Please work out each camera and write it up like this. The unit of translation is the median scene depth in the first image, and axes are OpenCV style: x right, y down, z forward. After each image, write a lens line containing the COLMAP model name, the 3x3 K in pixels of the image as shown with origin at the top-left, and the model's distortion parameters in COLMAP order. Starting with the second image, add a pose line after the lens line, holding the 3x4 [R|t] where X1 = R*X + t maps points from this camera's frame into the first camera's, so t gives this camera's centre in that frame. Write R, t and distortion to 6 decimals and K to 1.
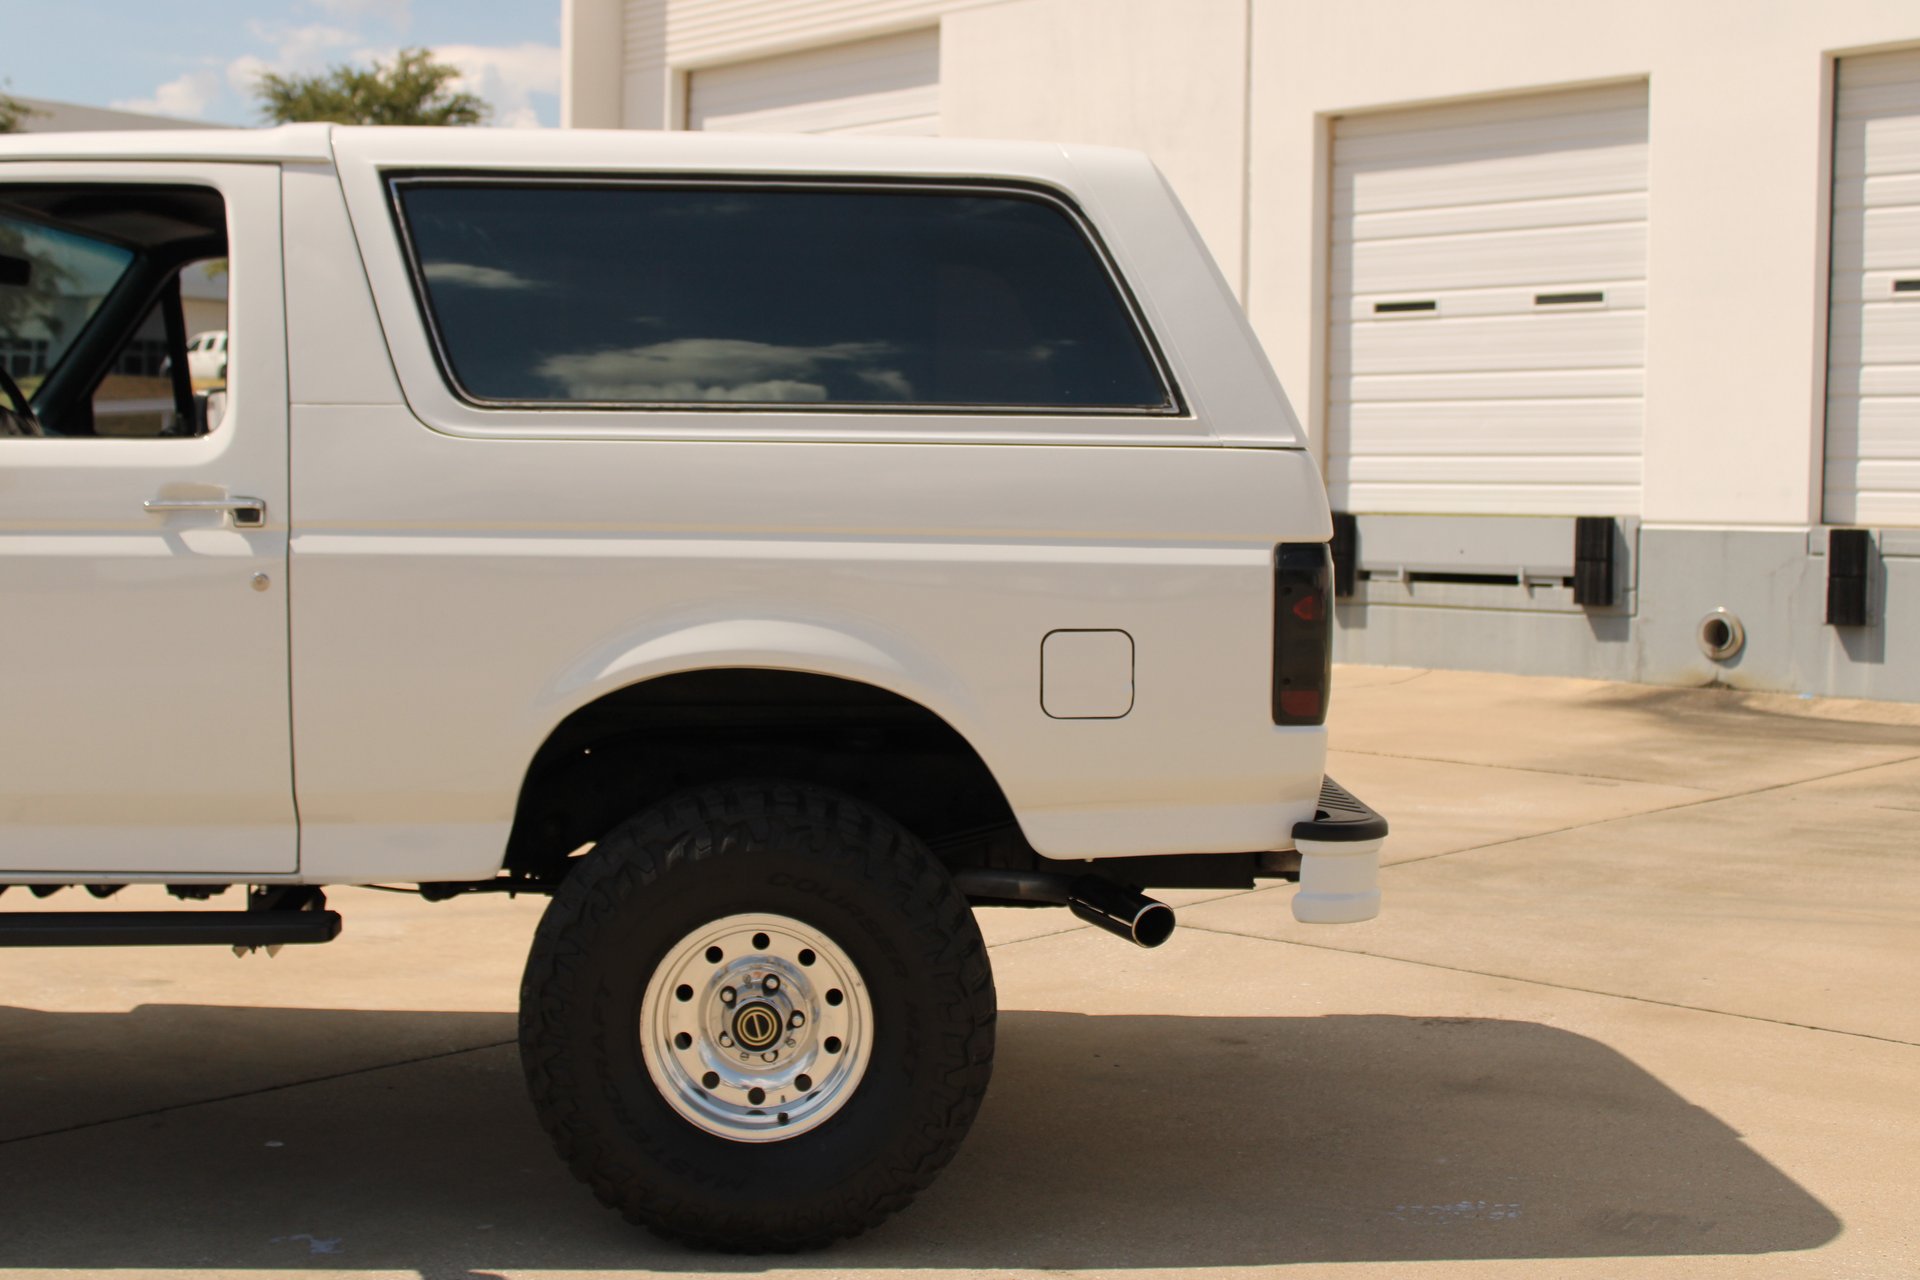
lens RADIAL K [[2378.1, 0, 954.7], [0, 2378.1, 636.3], [0, 0, 1]] dist [-0.090493, 0.030946]
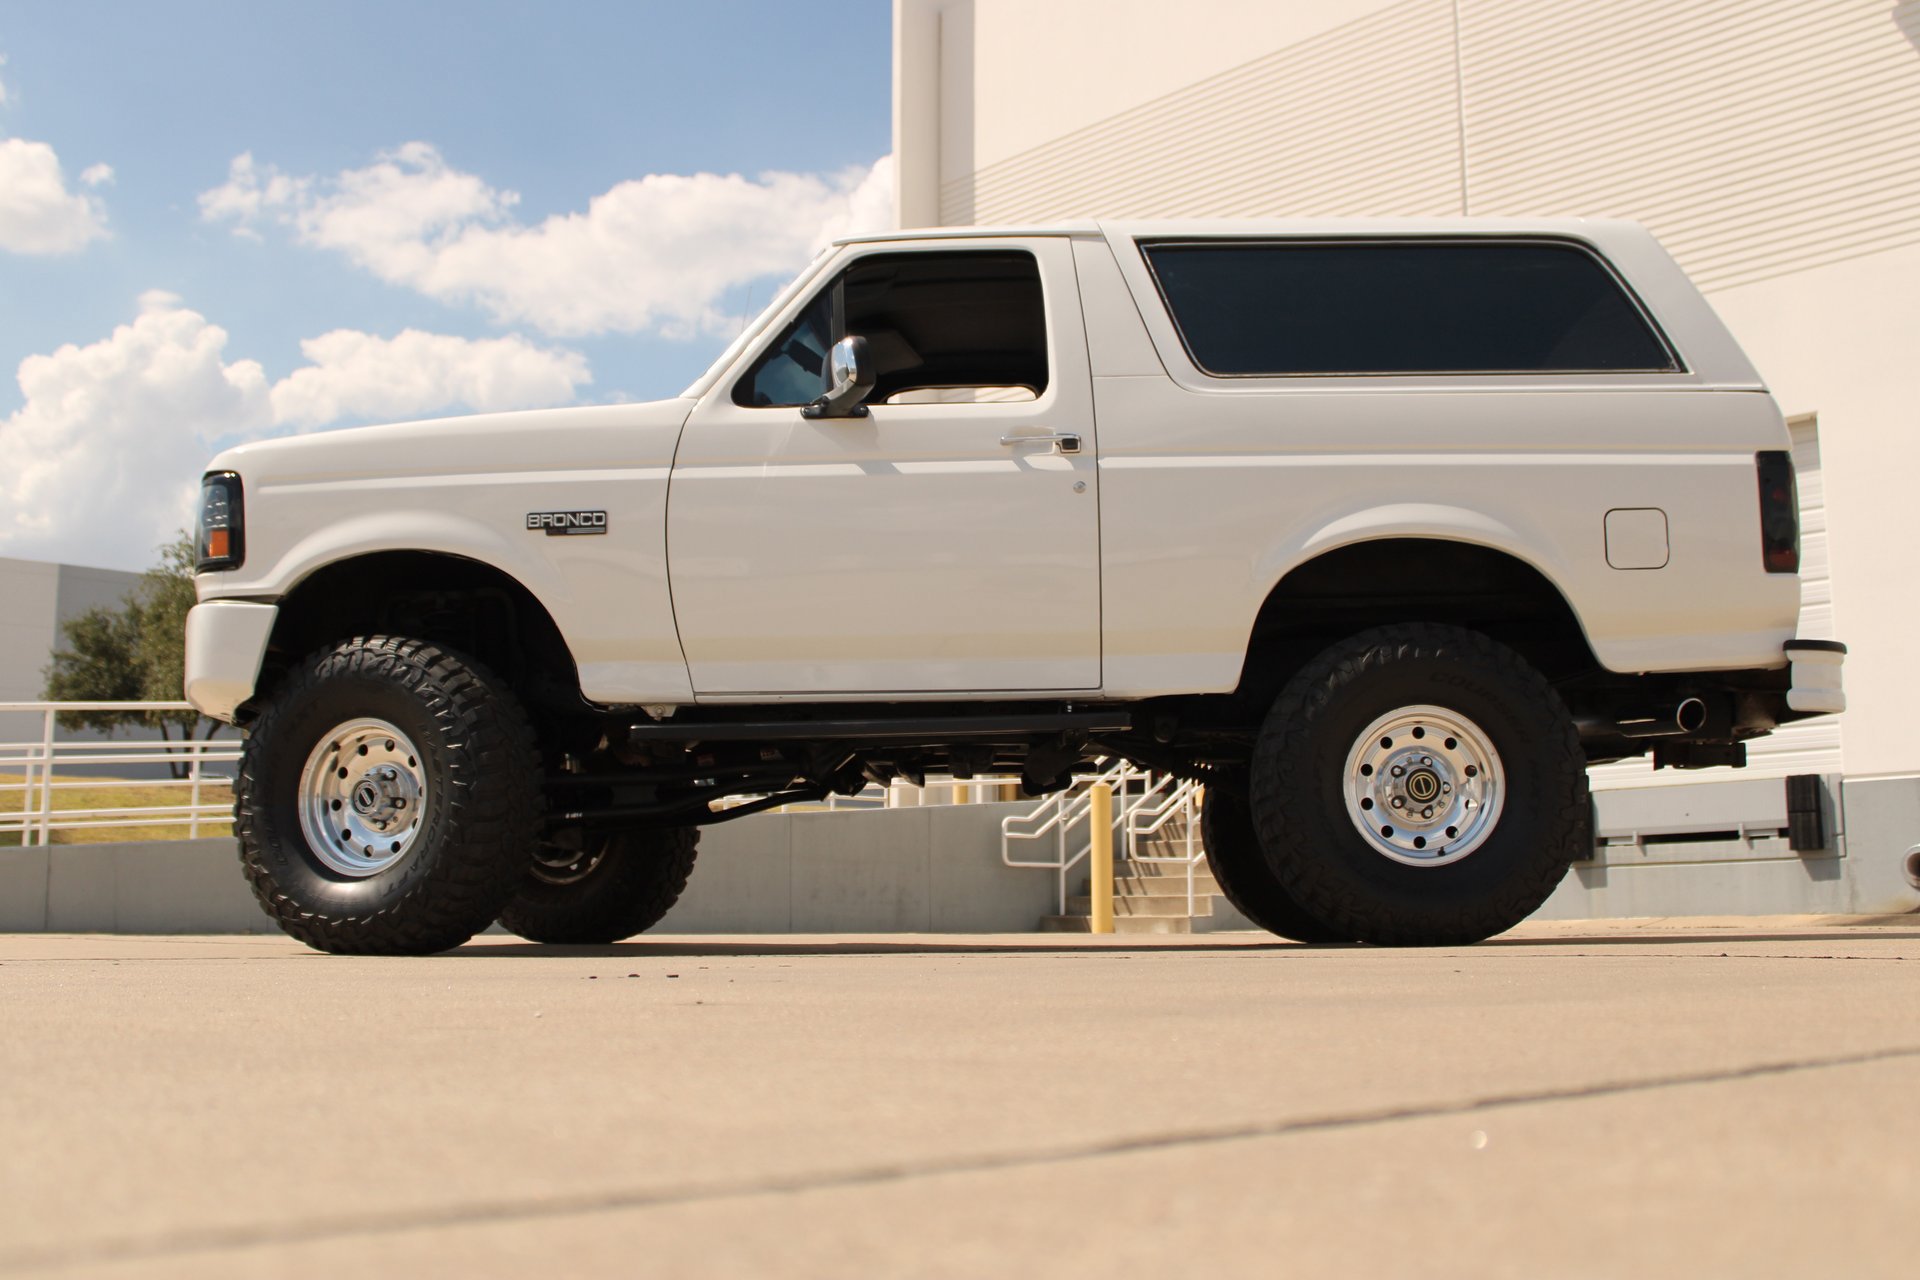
lens RADIAL K [[2098.3, 0, 952.1], [0, 2098.3, 622.3], [0, 0, 1]] dist [-0.110181, 0.118694]
pose [[0.995757, -0.030555, -0.086806, -0.251477], [0.012476, 0.979385, -0.201615, 0.314841], [0.091177, 0.199677, 0.975611, -0.276086]]
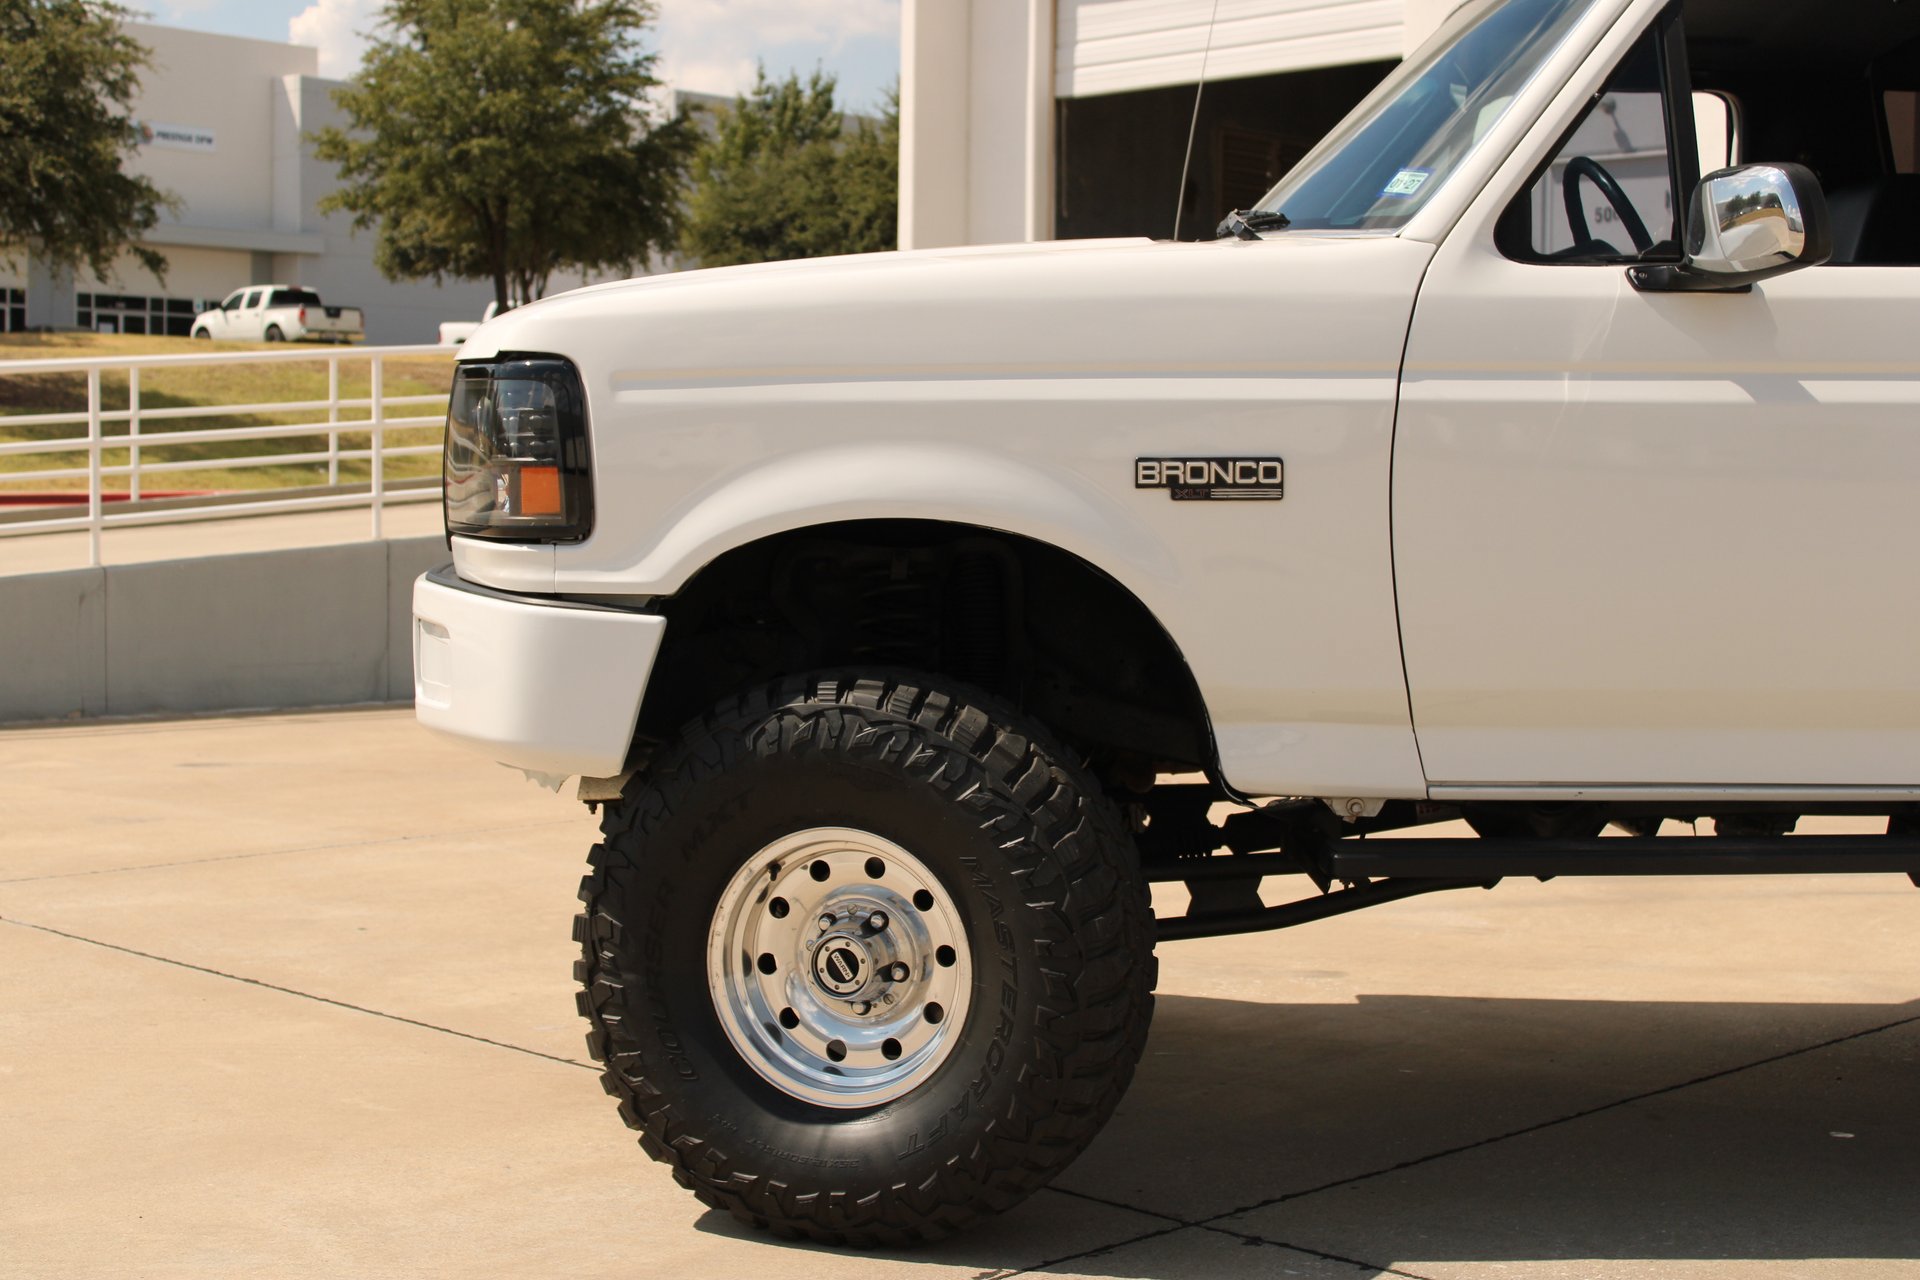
lens RADIAL K [[2868.3, 0, 966.5], [0, 2868.3, 643.8], [0, 0, 1]] dist [-0.048347, 0.167562]
pose [[0.999499, -0.002925, -0.031517, -0.649634], [0.002765, 0.999983, -0.005103, 0.052789], [0.031532, 0.005013, 0.999490, -0.023291]]
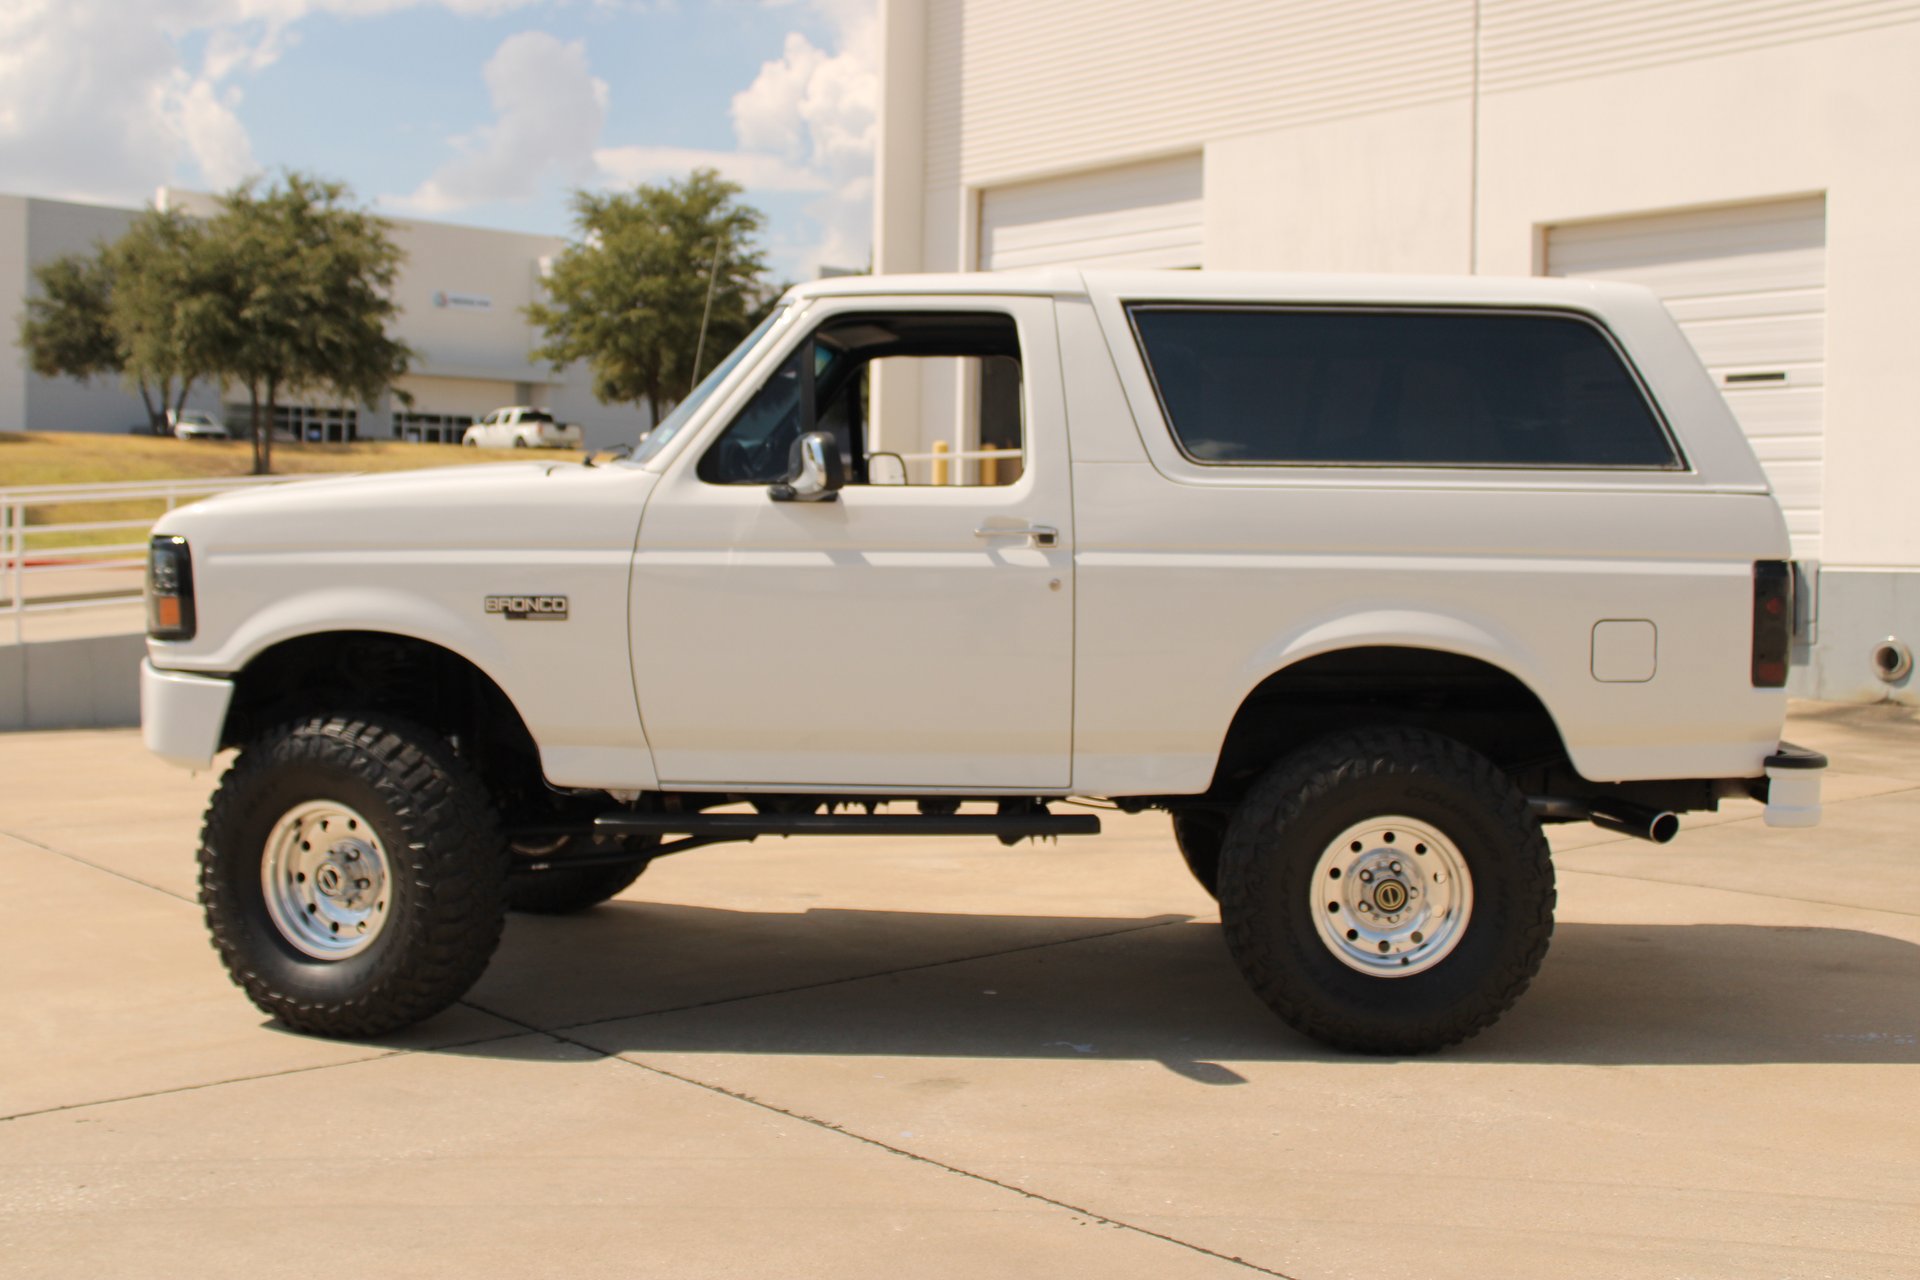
lens RADIAL K [[2094.1, 0, 950.9], [0, 2094.1, 635.4], [0, 0, 1]] dist [-0.092586, 0.020815]
pose [[0.996668, 0.002673, -0.081521, -0.242864], [-0.004163, 0.999827, -0.018111, 0.030463], [0.081459, 0.018390, 0.996507, -0.276464]]
